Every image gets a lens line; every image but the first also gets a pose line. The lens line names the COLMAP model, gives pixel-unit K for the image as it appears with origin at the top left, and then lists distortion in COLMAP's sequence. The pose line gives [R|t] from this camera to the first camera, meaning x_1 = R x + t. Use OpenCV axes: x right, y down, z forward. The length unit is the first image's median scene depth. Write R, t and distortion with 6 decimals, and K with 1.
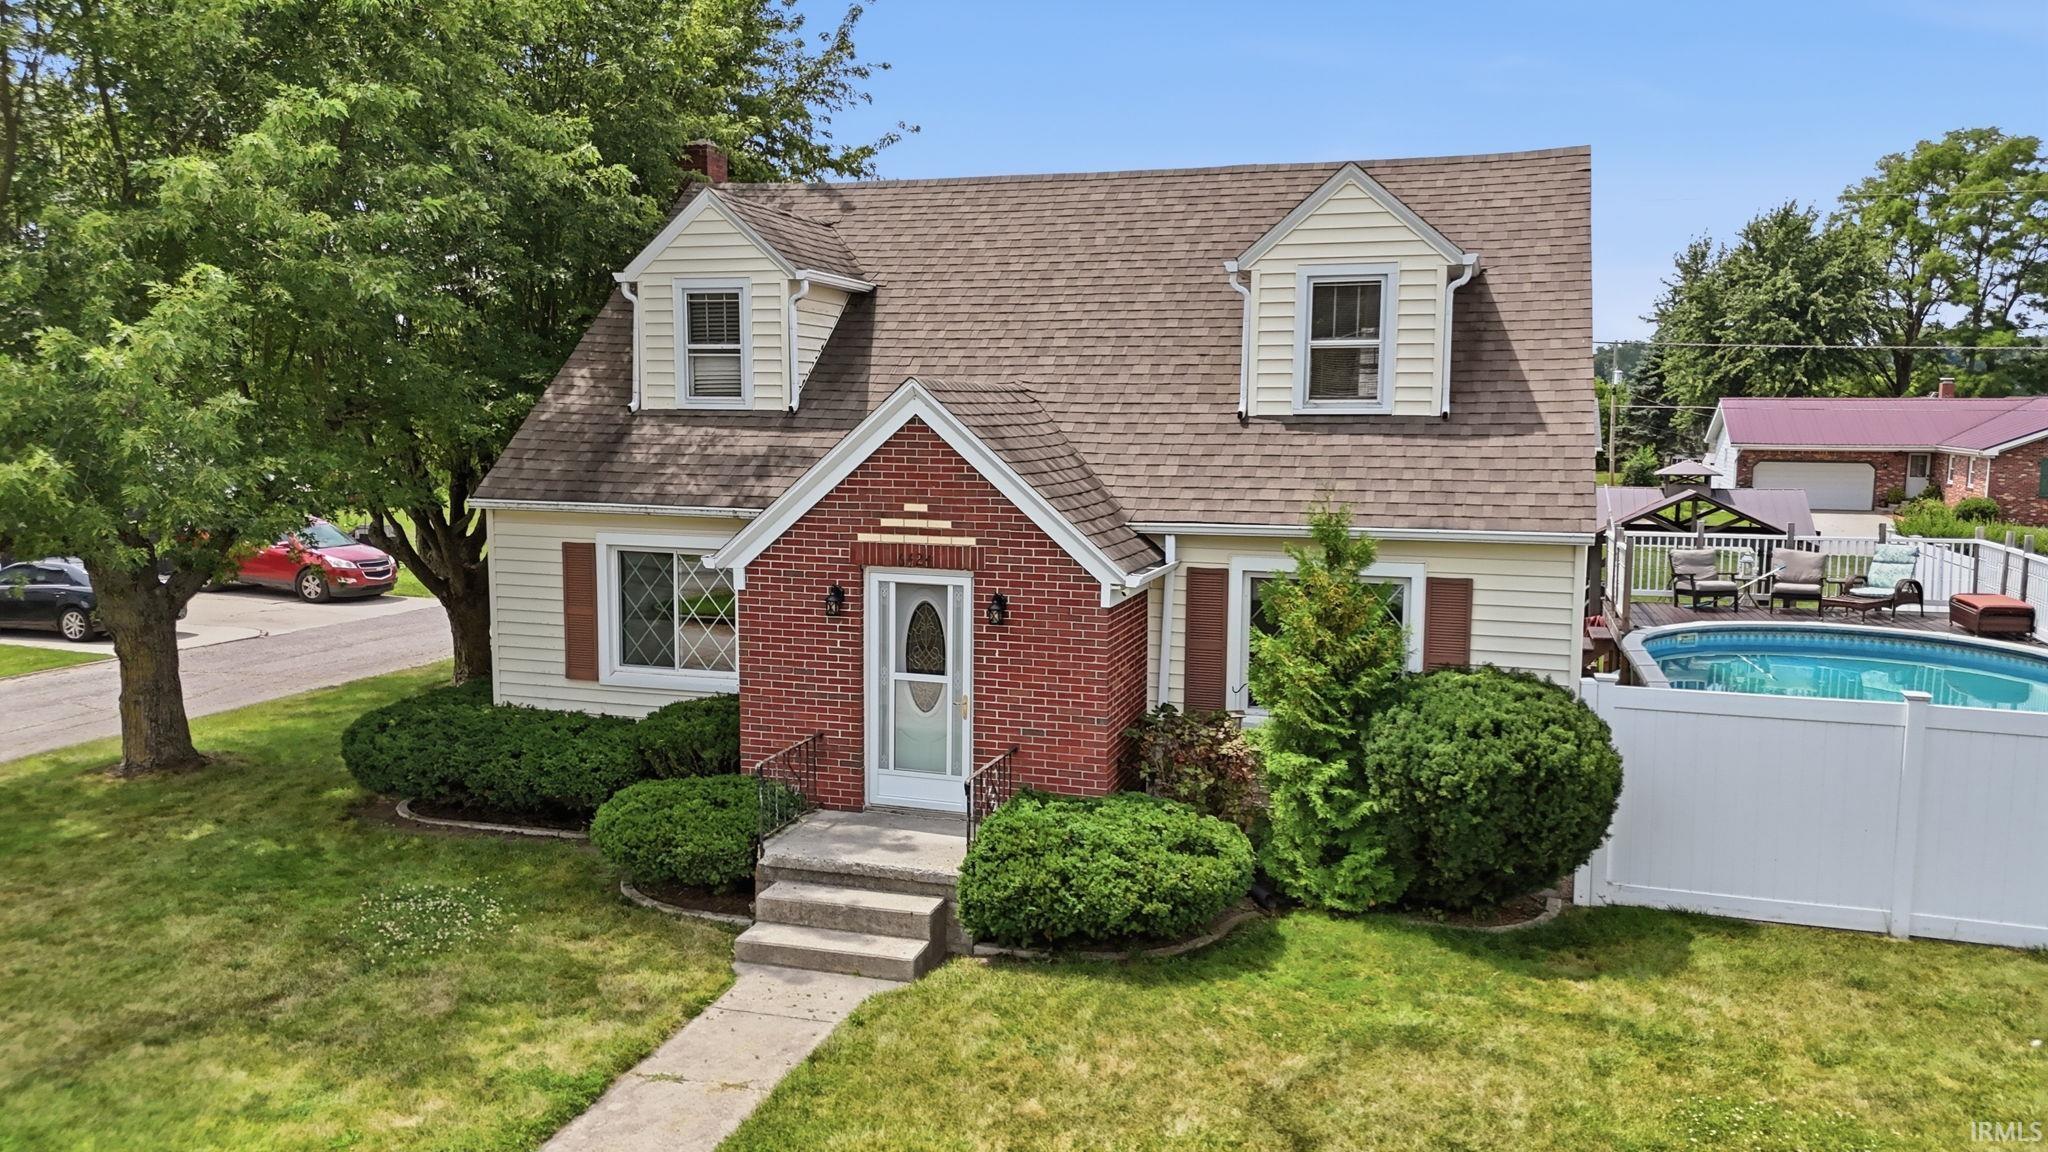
lens RADIAL K [[1498.8, 0, 1014.9], [0, 1498.8, 581.7], [0, 0, 1]] dist [0.075548, -0.085005]
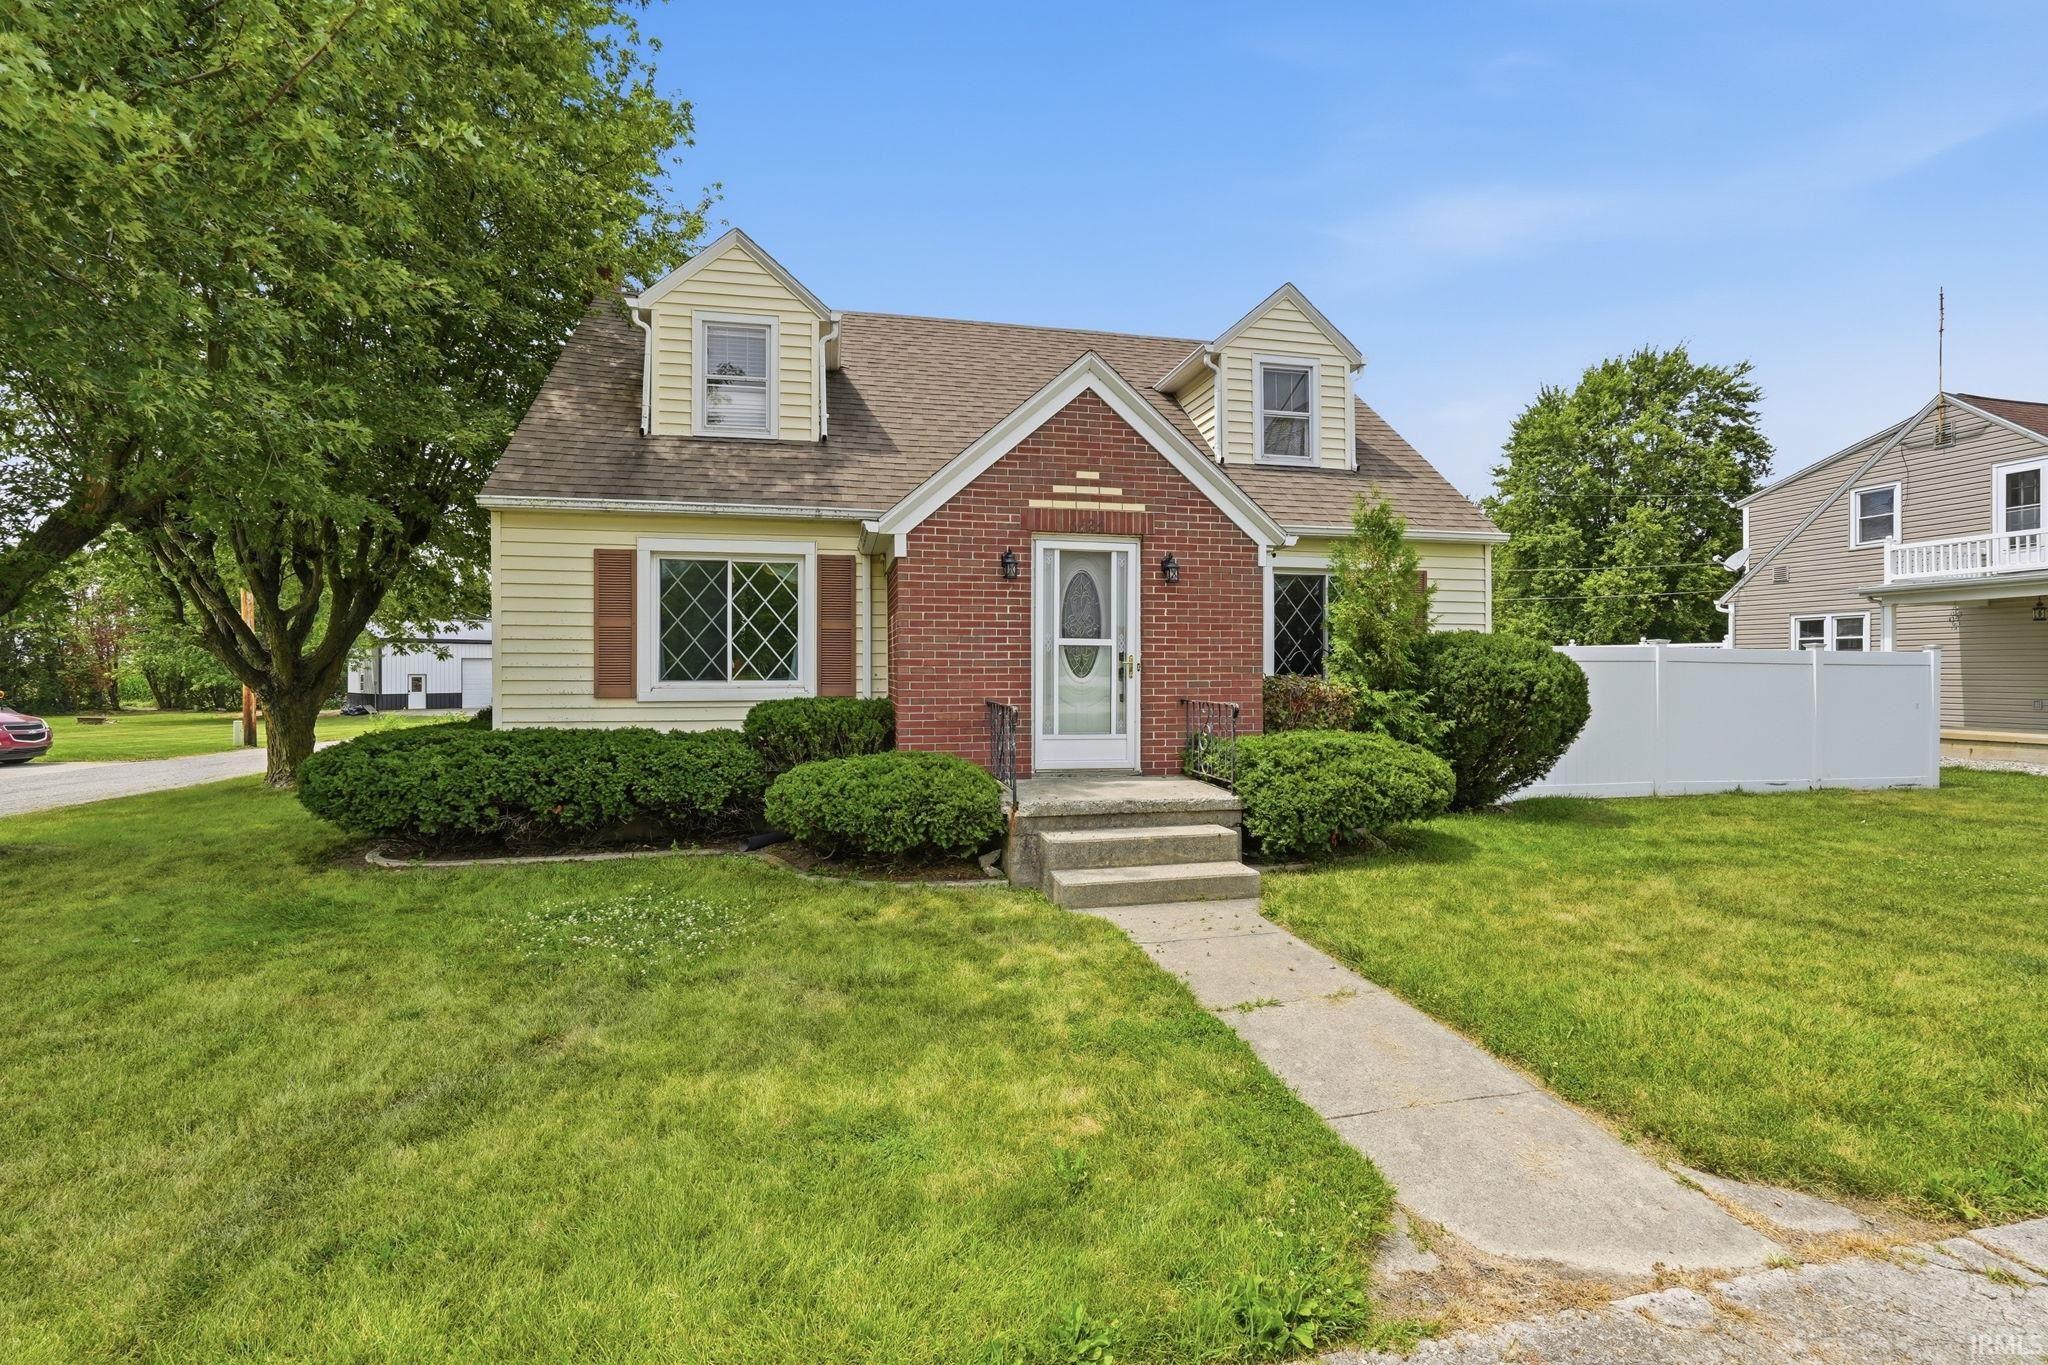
lens RADIAL K [[917.9, 0, 1026.9], [0, 917.9, 675.1], [0, 0, 1]] dist [-0.014382, 0.004074]
pose [[0.866847, -0.009202, 0.498489, -0.413309], [0.066397, 0.993054, -0.097130, 0.145302], [-0.494133, 0.117295, 0.861437, 0.467217]]
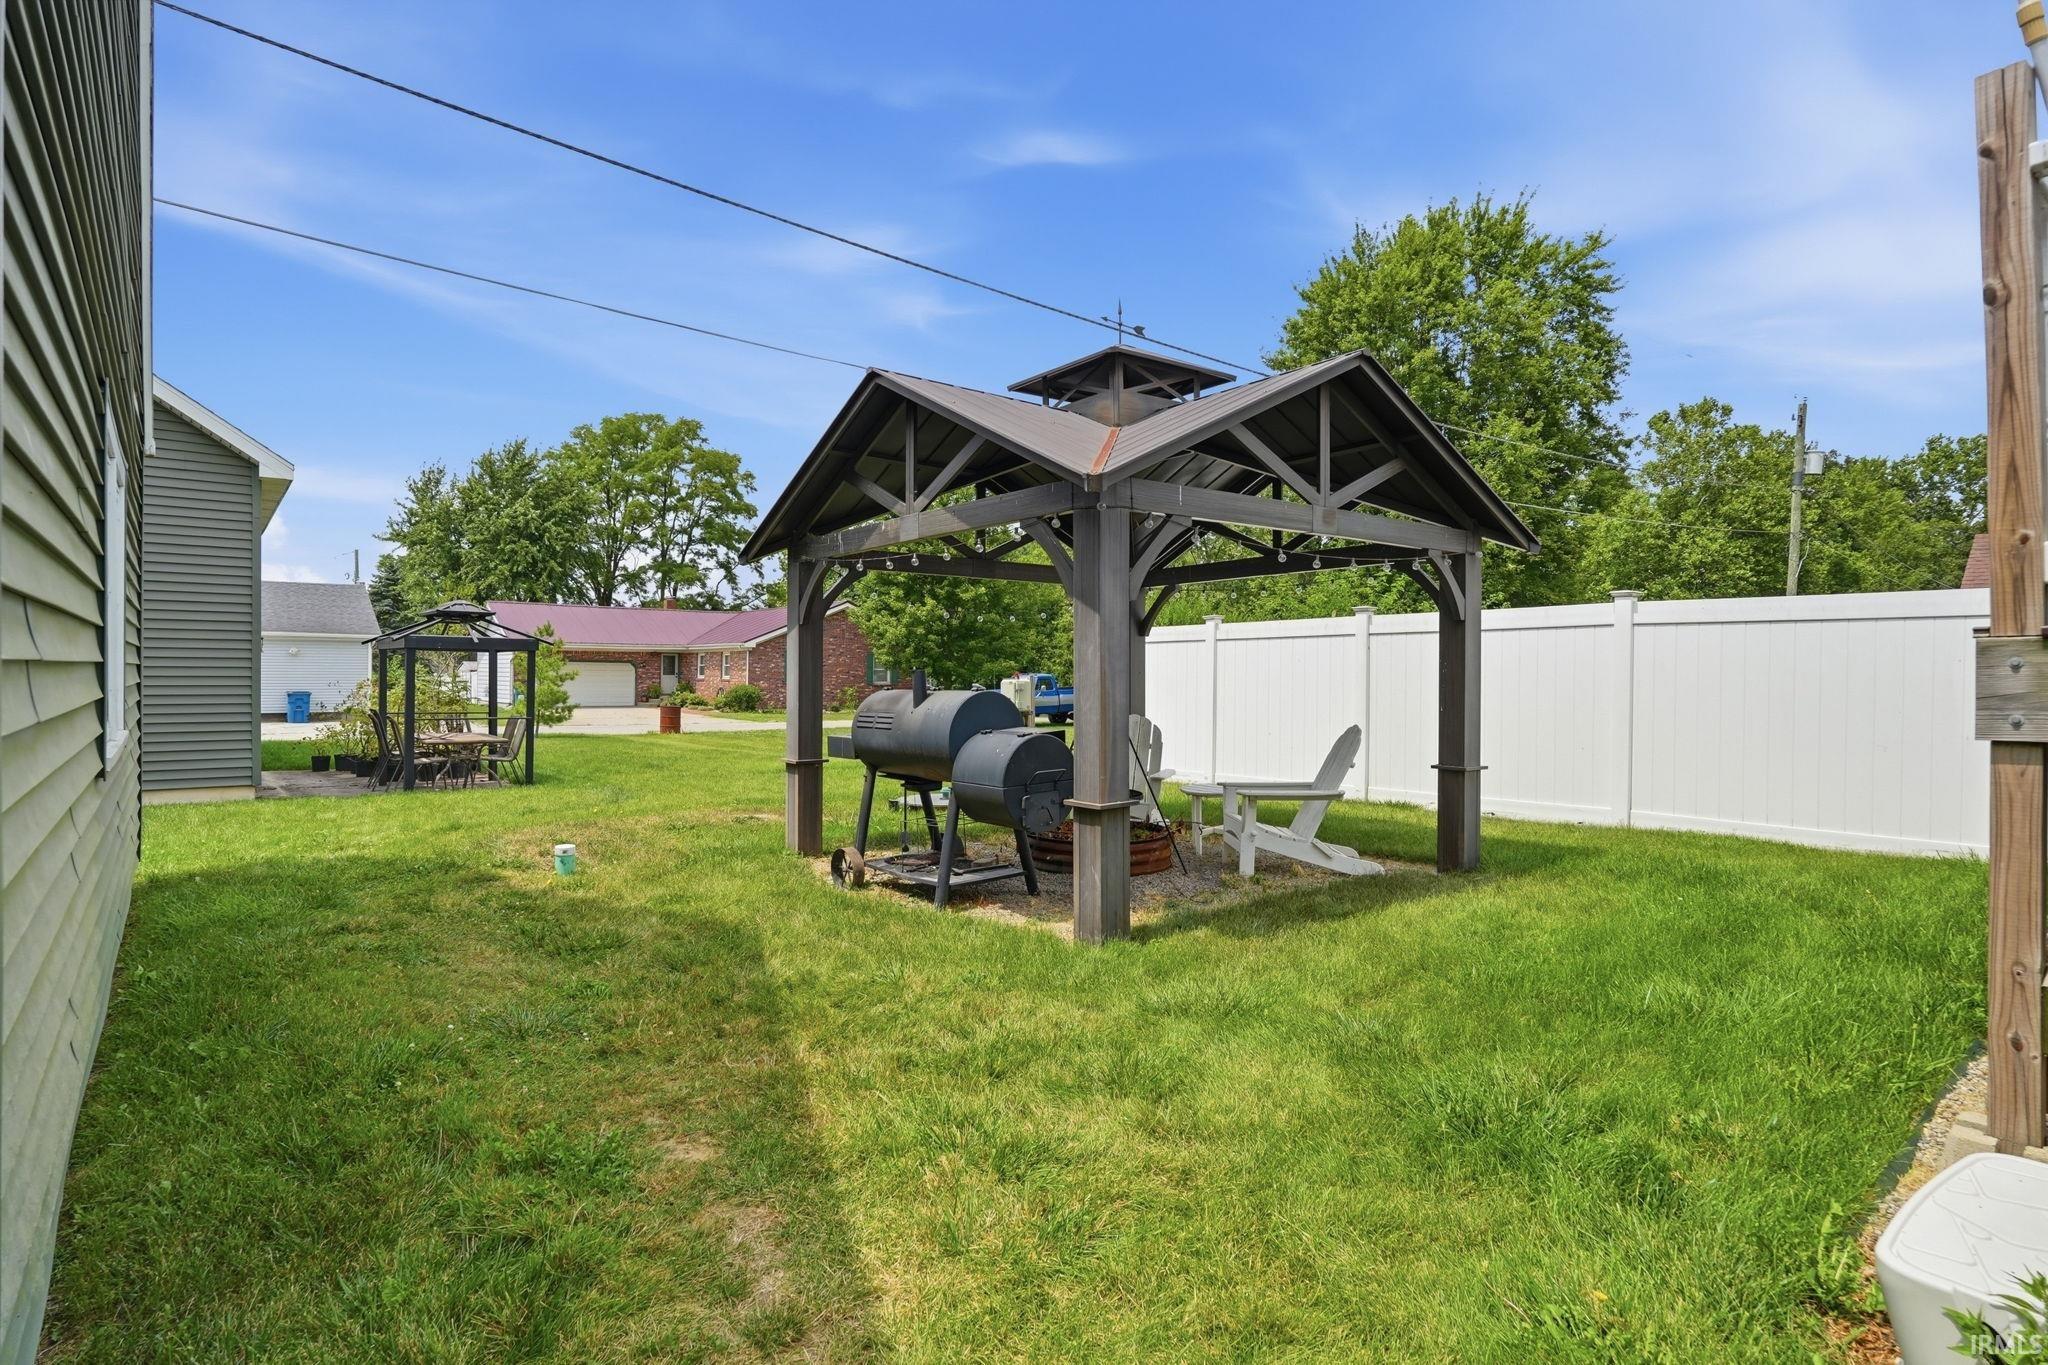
lens RADIAL K [[1078.5, 0, 1032.2], [0, 1078.5, 688.2], [0, 0, 1]] dist [-0.008080, -0.000227]
pose [[0.552858, -0.010835, 0.833205, 0.381129], [0.095055, 0.994208, -0.050144, 0.039037], [-0.827836, 0.106923, 0.550686, 1.769242]]
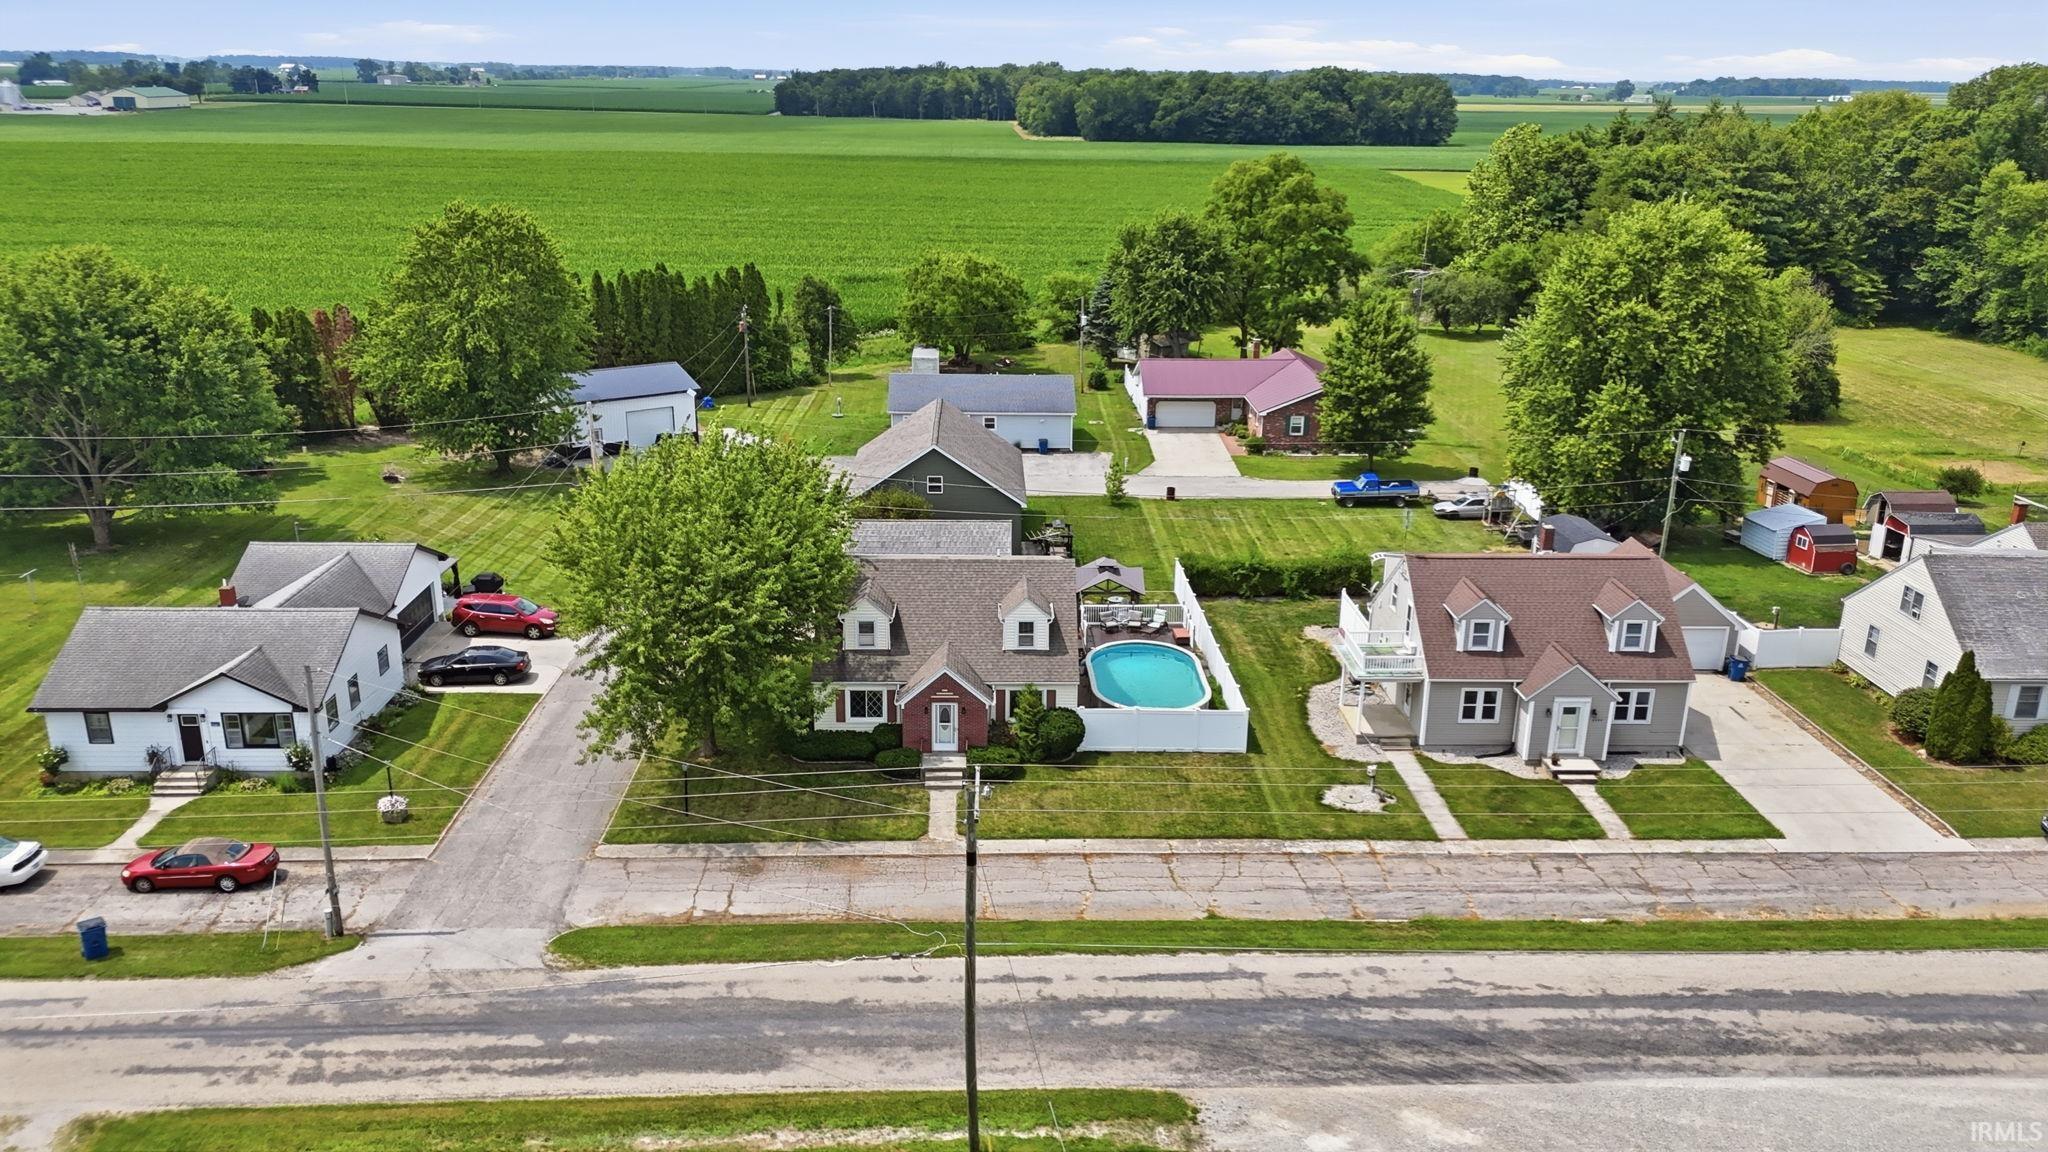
lens RADIAL K [[1498.8, 0, 1029.8], [0, 1498.8, 569.9], [0, 0, 1]] dist [0.075548, -0.085005]
pose [[0.942777, -0.094226, 0.319832, -1.236551], [0.029526, 0.979062, 0.201408, -1.309463], [-0.332113, -0.180439, 0.925820, -3.241775]]
